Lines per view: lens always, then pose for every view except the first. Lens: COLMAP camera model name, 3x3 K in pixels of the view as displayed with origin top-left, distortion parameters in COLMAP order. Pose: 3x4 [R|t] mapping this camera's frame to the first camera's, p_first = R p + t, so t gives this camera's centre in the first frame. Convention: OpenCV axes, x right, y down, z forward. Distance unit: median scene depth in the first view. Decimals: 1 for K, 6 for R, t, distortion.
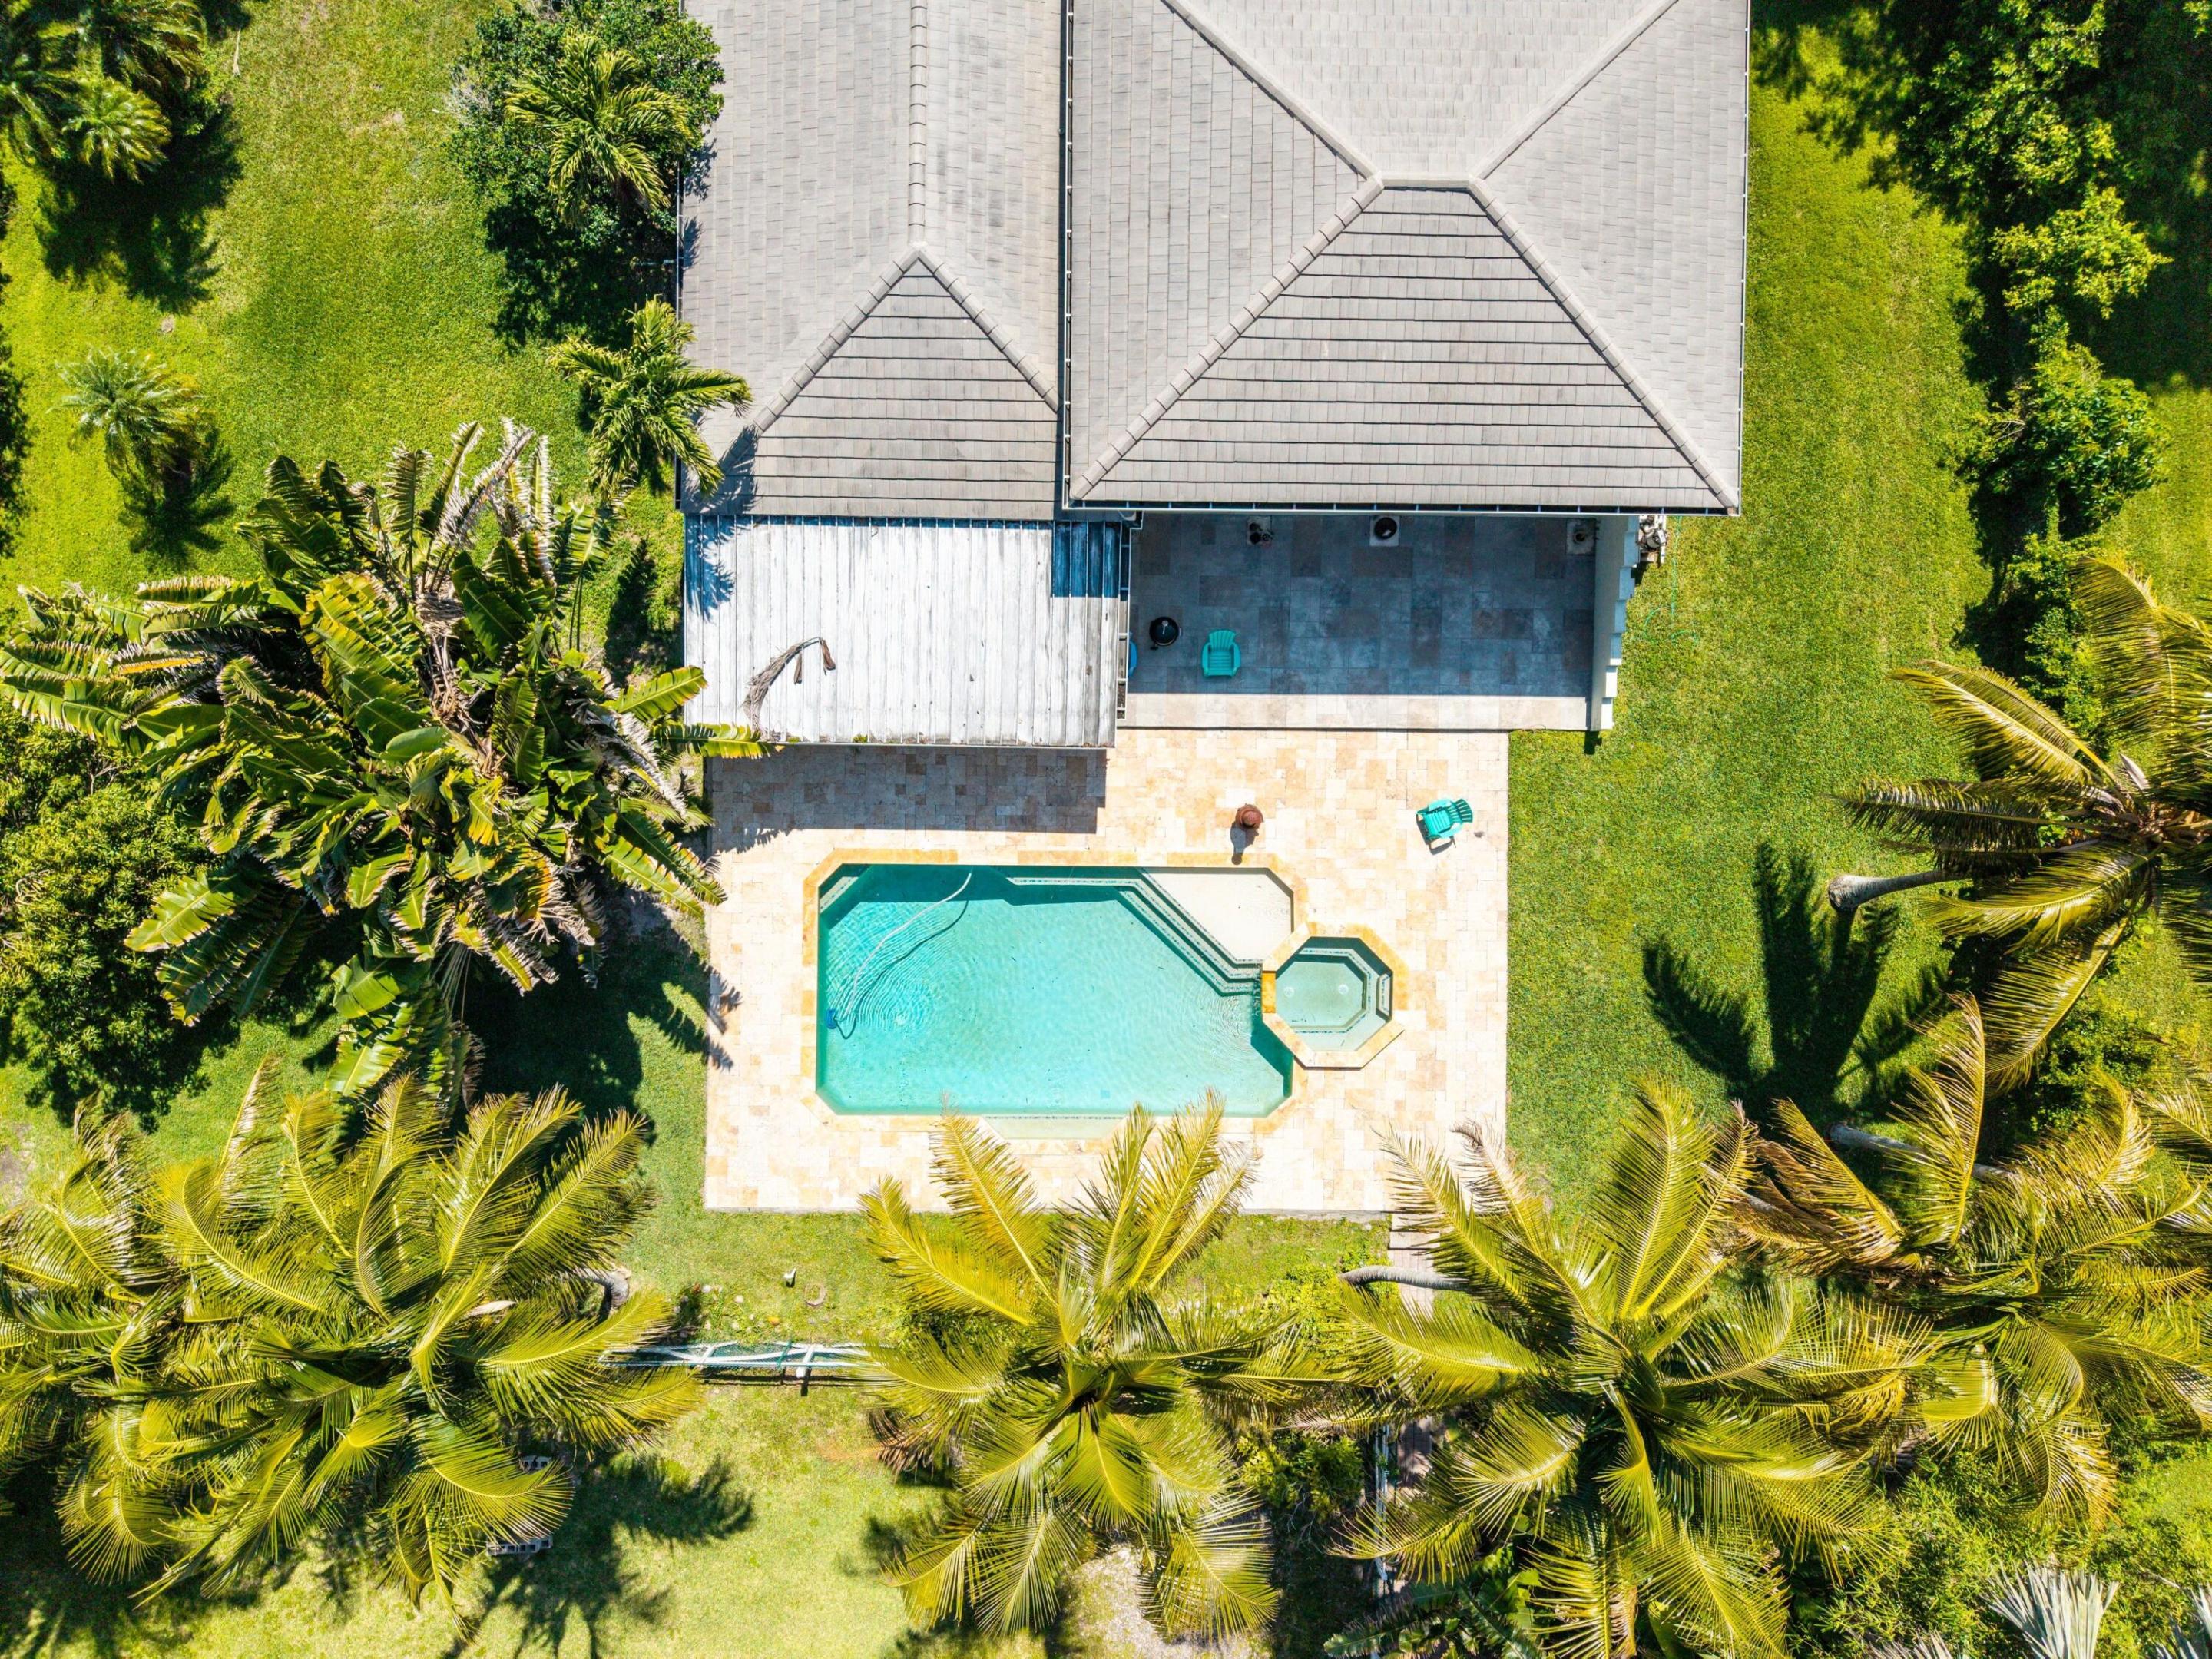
lens RADIAL K [[1496.7, 0, 1116.0], [0, 1496.7, 807.5], [0, 0, 1]] dist [0.035510, -0.034549]
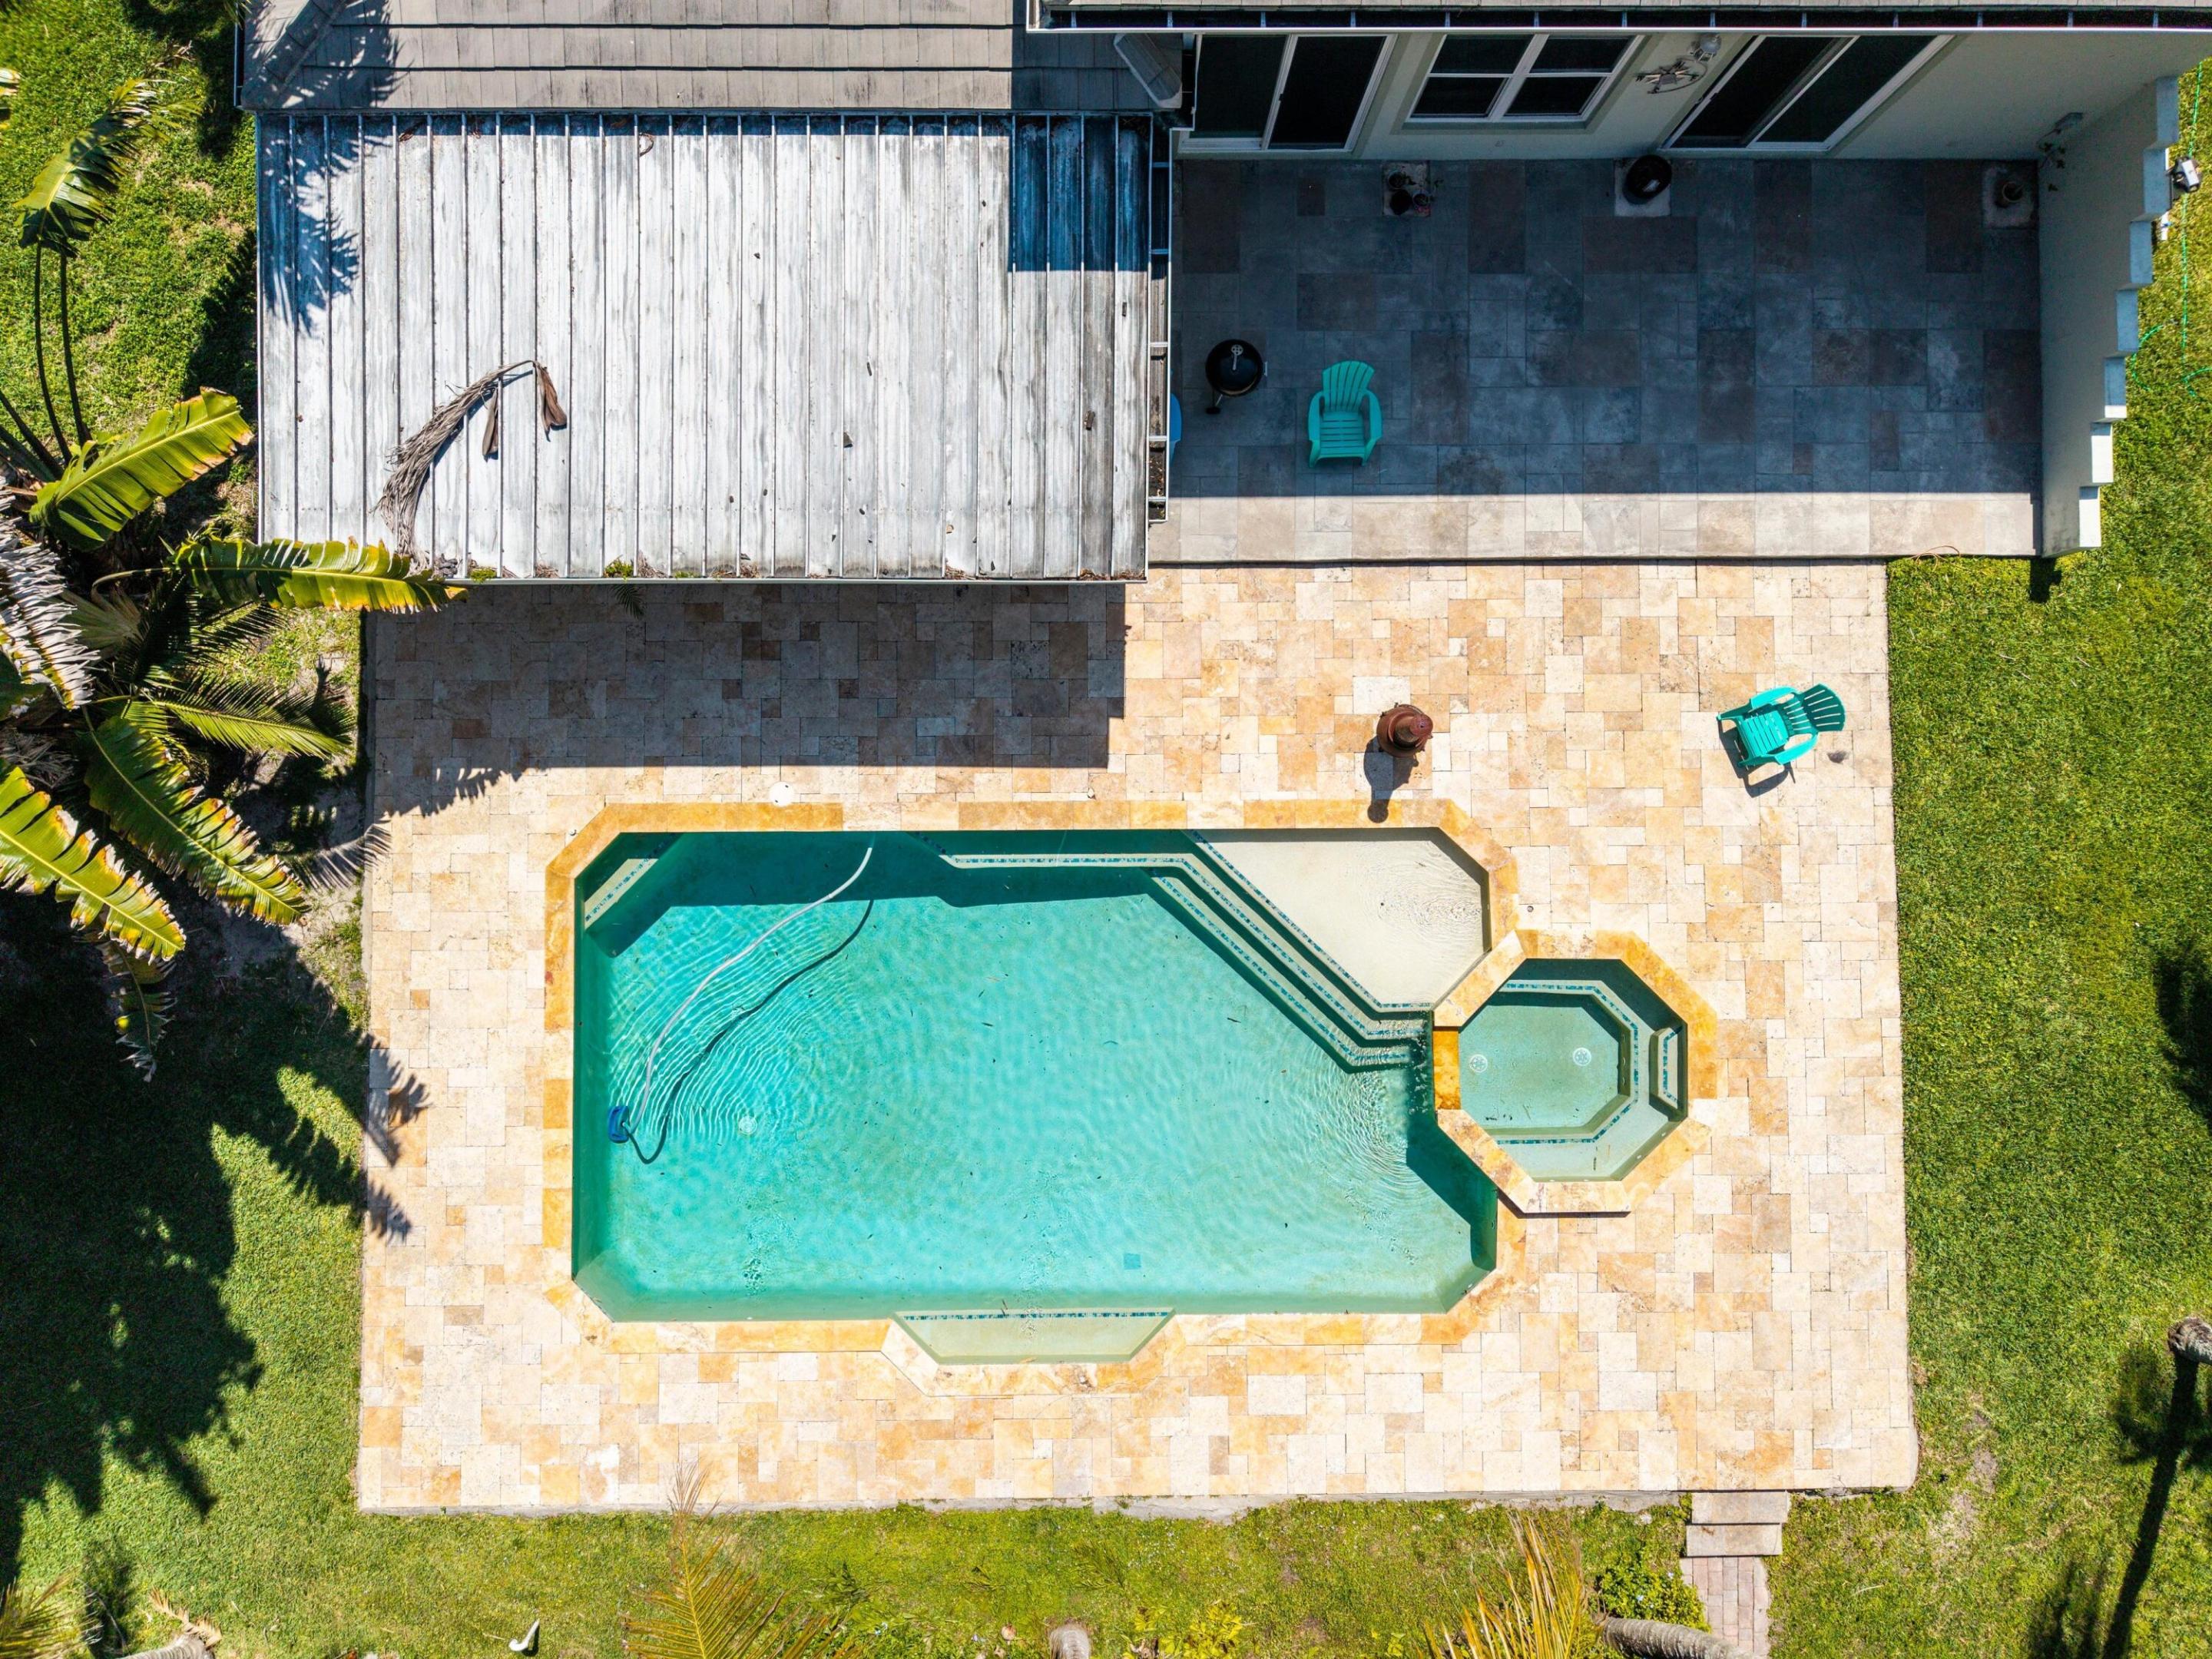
lens RADIAL K [[1496.7, 0, 1121.0], [0, 1496.7, 742.7], [0, 0, 1]] dist [0.035510, -0.034549]
pose [[0.999853, -0.016288, 0.005393, -0.011301], [0.016477, 0.999176, -0.037081, 0.028465], [-0.004785, 0.037164, 0.999298, 0.476258]]
